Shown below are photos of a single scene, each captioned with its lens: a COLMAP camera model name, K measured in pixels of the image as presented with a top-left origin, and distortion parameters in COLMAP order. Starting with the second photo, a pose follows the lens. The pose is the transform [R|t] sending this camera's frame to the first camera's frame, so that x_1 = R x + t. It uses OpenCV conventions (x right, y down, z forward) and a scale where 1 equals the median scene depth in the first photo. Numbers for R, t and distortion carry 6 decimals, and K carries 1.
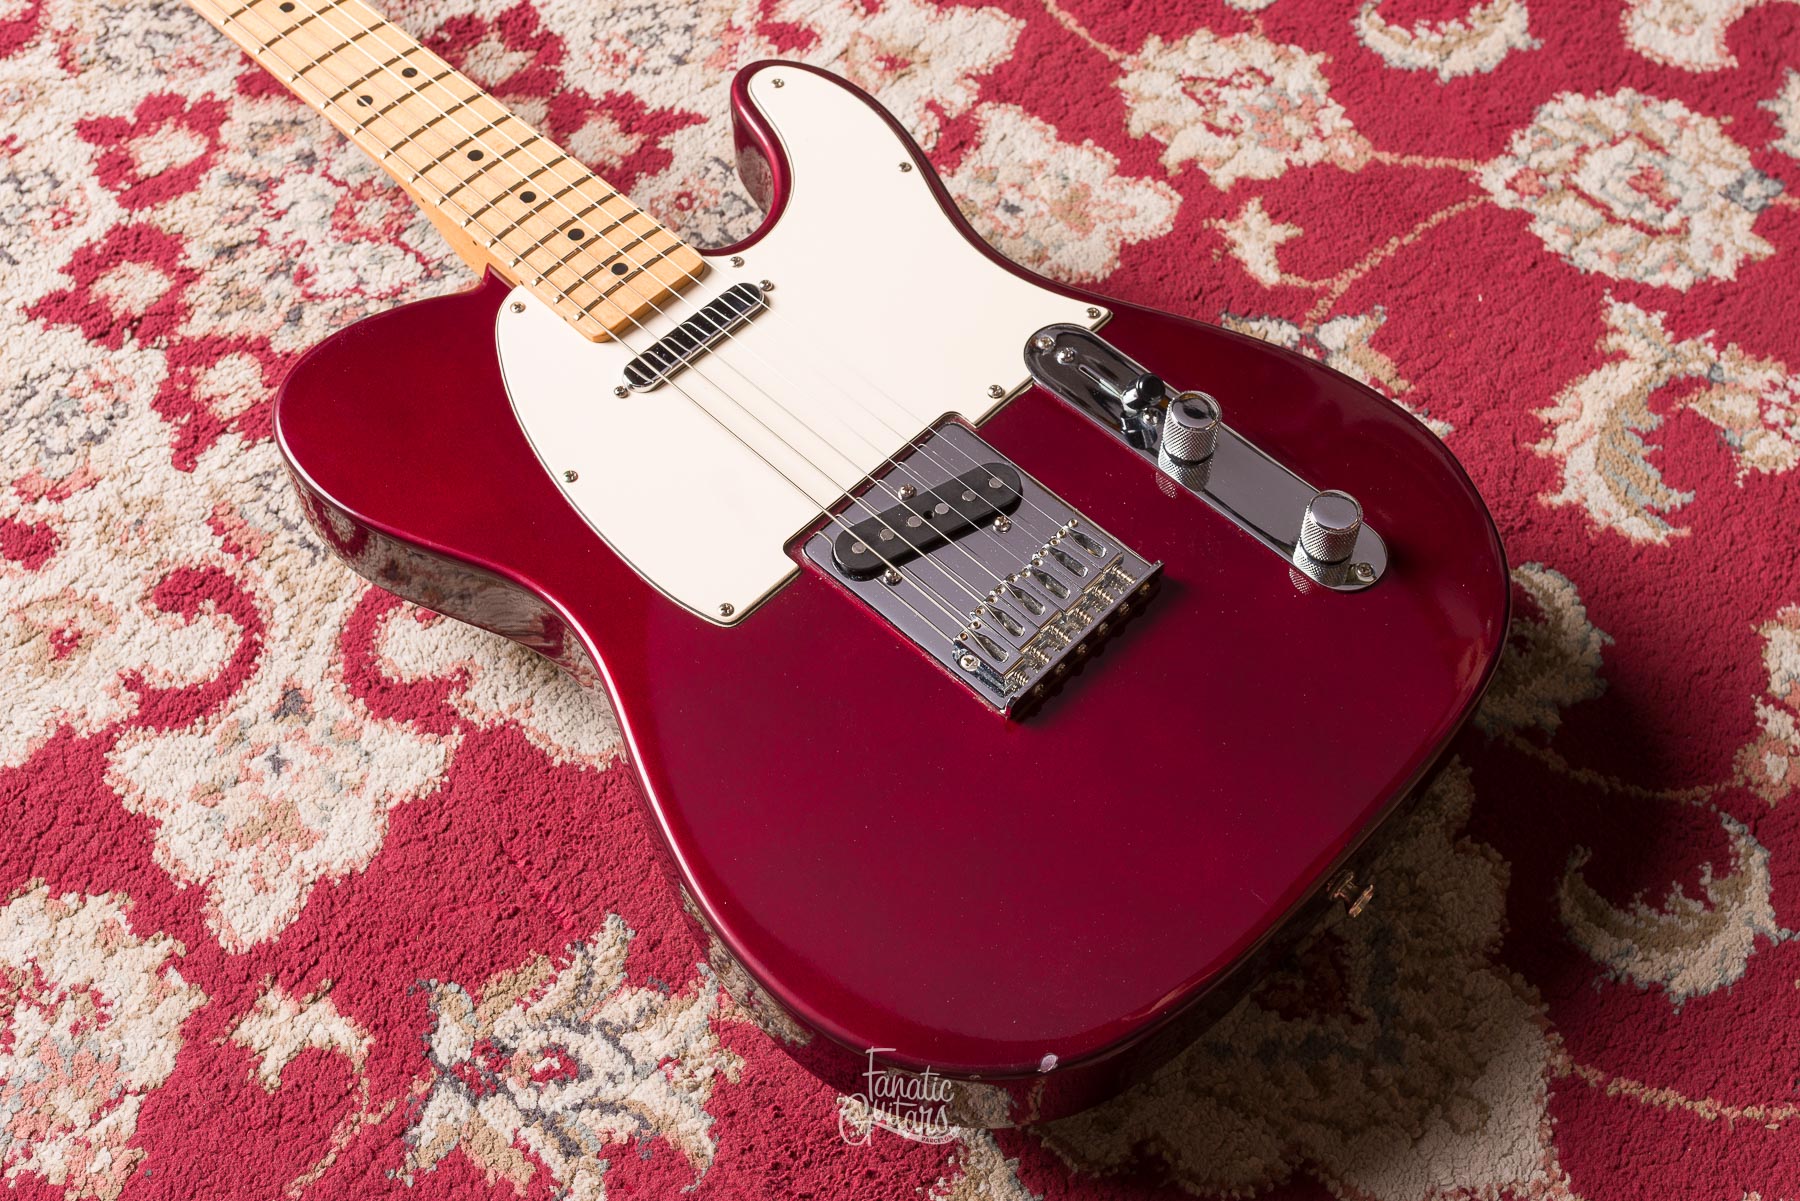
lens RADIAL K [[2286.5, 0, 977.2], [0, 2286.5, 603.0], [0, 0, 1]] dist [-0.000238, -0.013324]
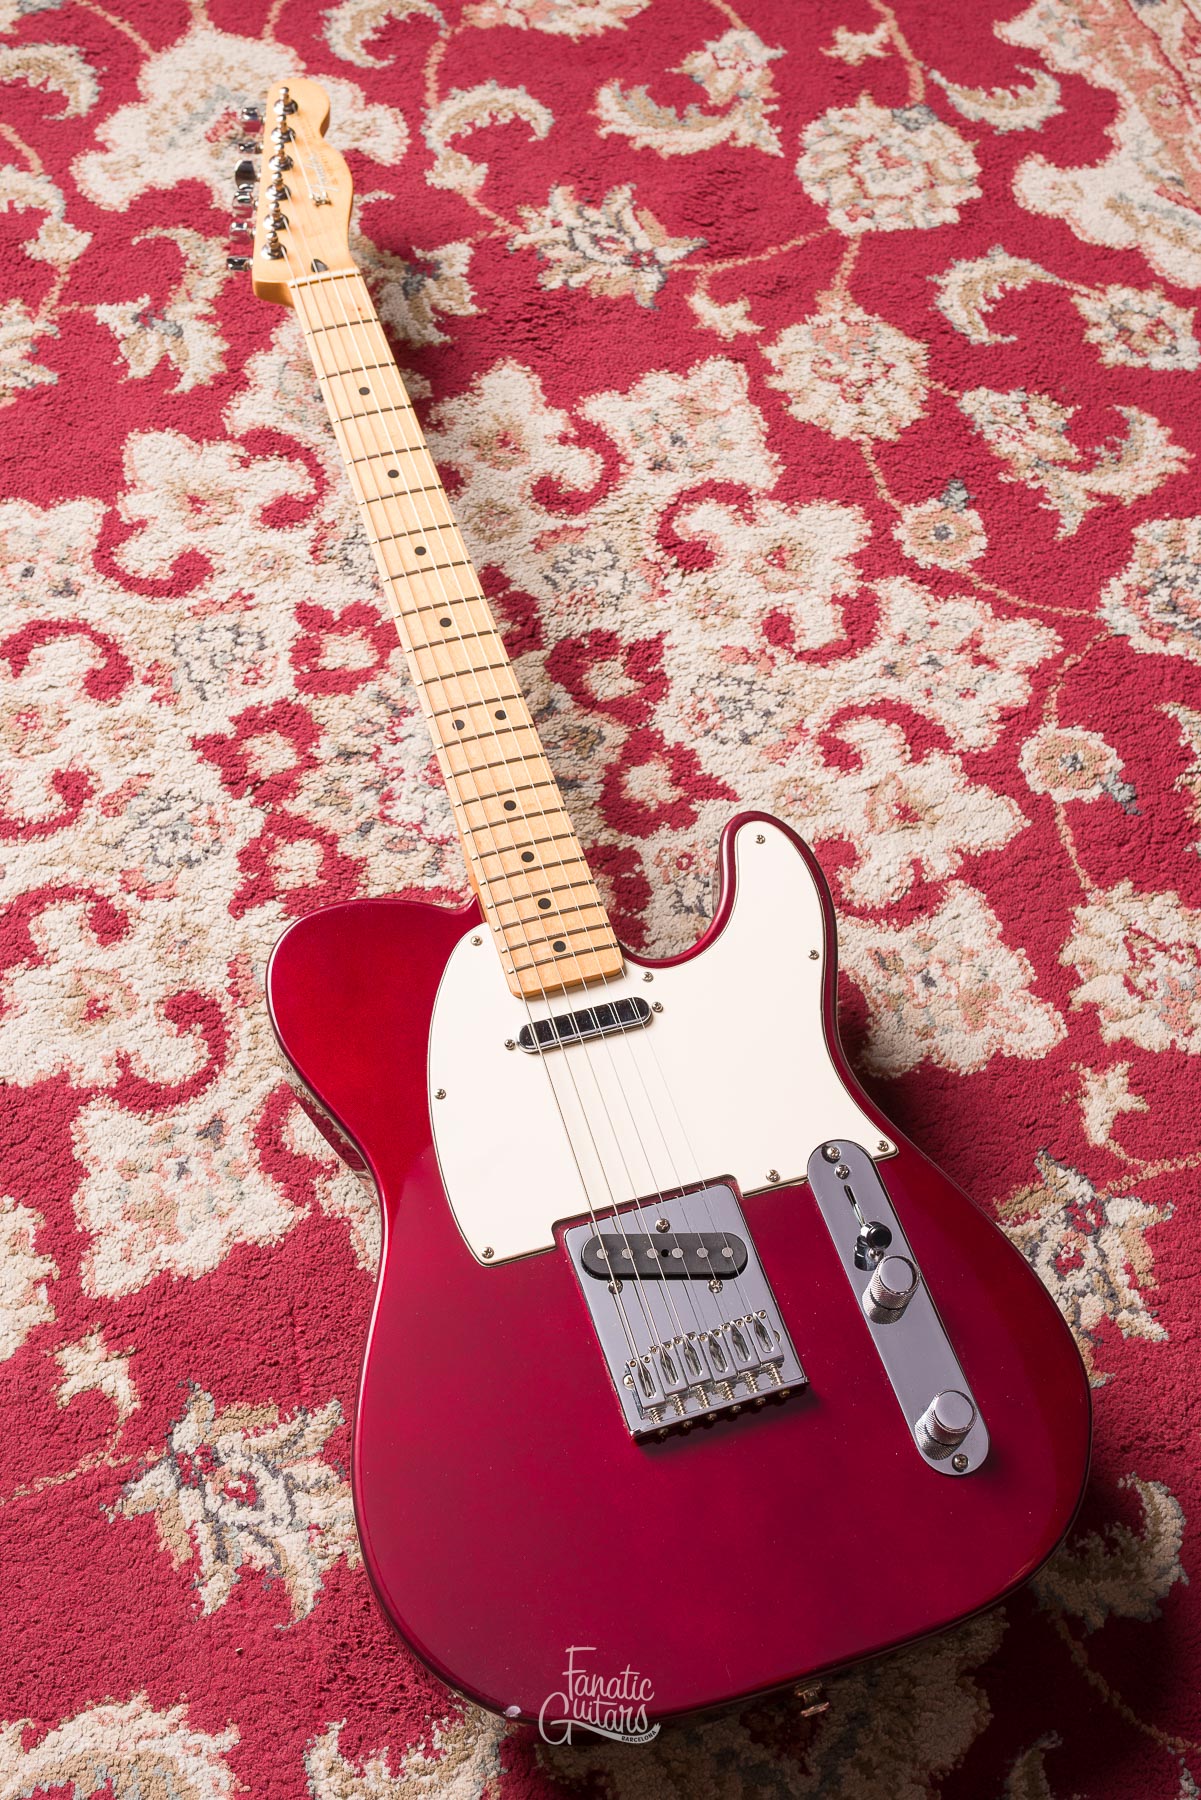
lens RADIAL K [[2152.7, 0, 555.6], [0, 2152.7, 919.3], [0, 0, 1]] dist [-0.011977, 0.010803]
pose [[0.867280, 0.430256, -0.250411, 0.120118], [-0.416363, 0.902654, 0.108896, -0.257265], [0.272887, 0.009818, 0.961996, -0.135981]]
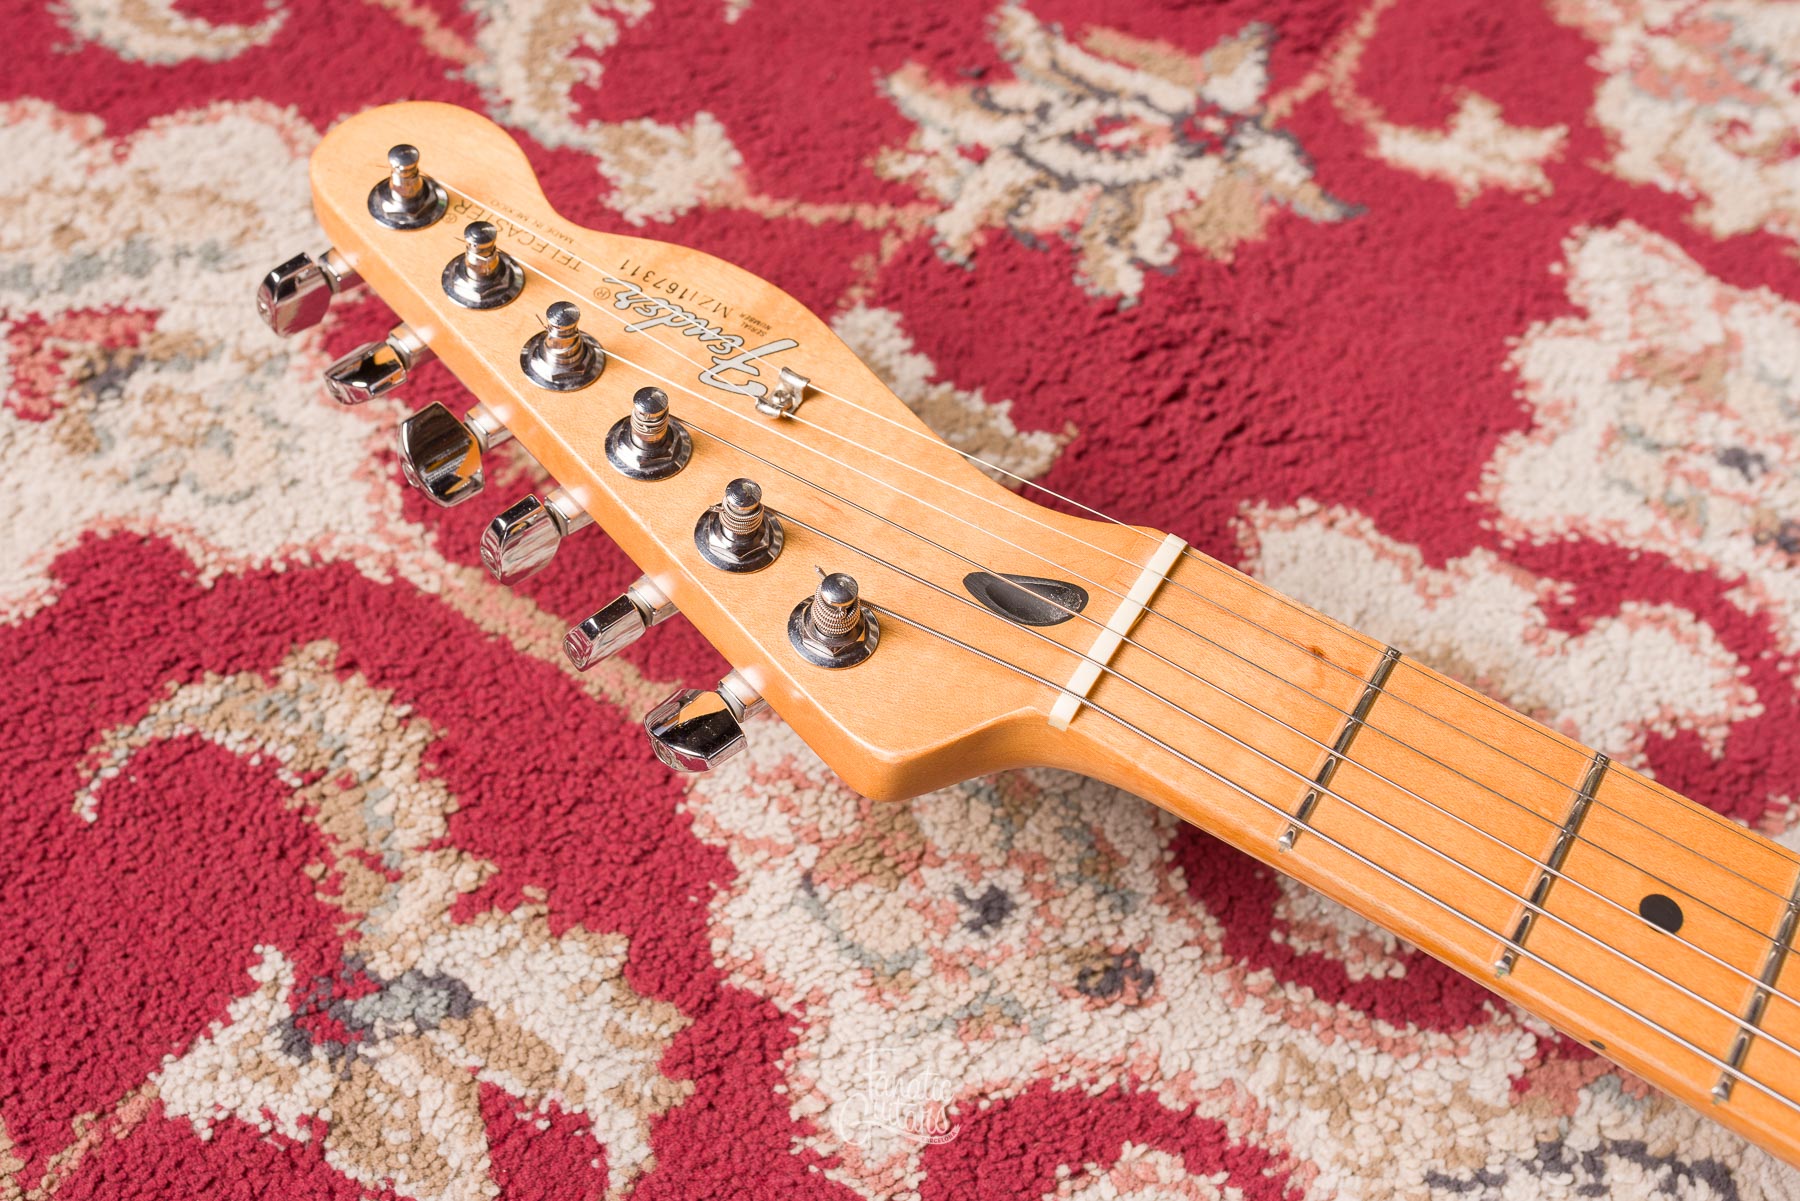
lens RADIAL K [[1961.7, 0, 726.2], [0, 1961.7, 601.8], [0, 0, 1]] dist [-0.002008, 0.009169]
pose [[0.986526, -0.139172, 0.086013, -0.574050], [0.138643, 0.990268, 0.012125, -0.421379], [-0.086863, -0.000037, 0.996220, 0.744941]]
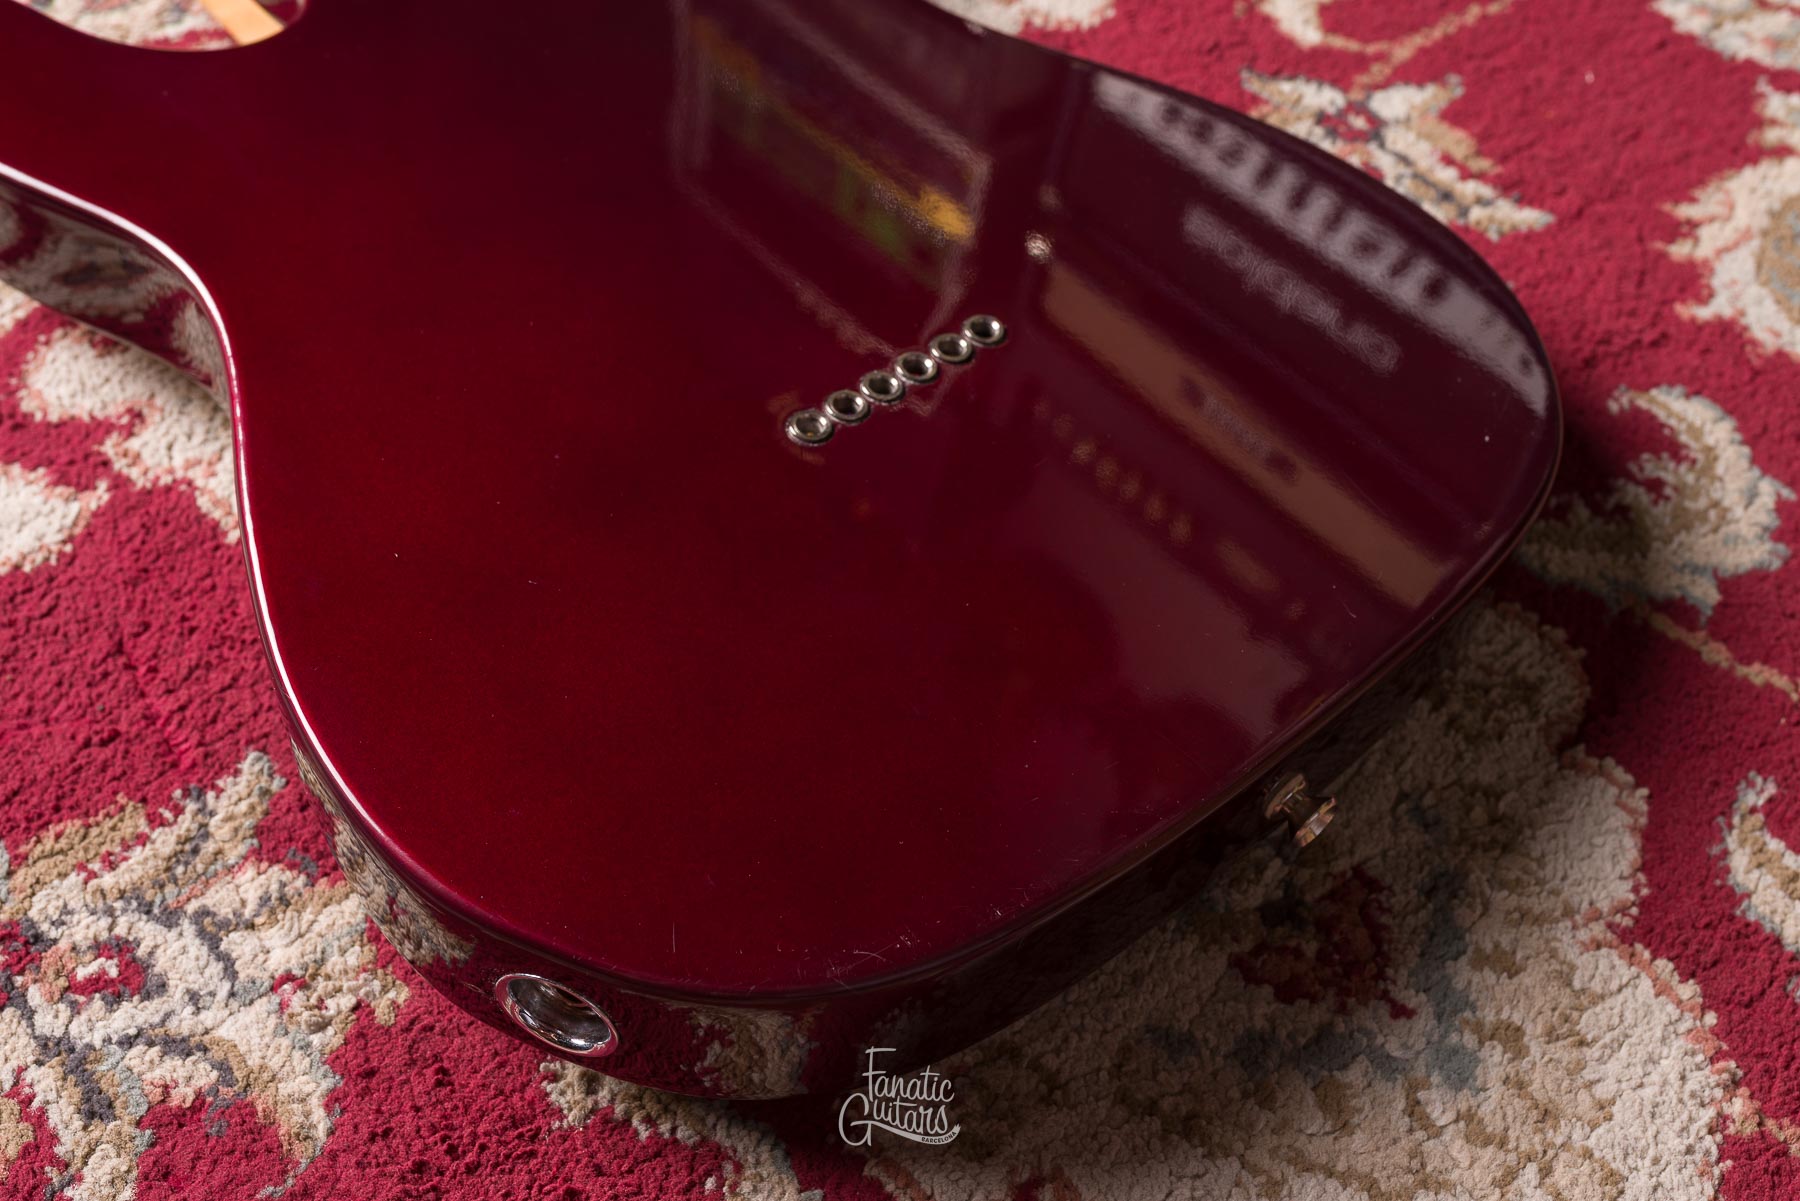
lens RADIAL K [[1793.7, 0, 897.6], [0, 1793.7, 598.8], [0, 0, 1]] dist [-0.002072, 0.005057]
pose [[0.995122, 0.070787, -0.068707, 0.047709], [-0.074680, 0.995642, -0.055858, 0.091706], [0.064453, 0.060716, 0.996072, 0.424112]]
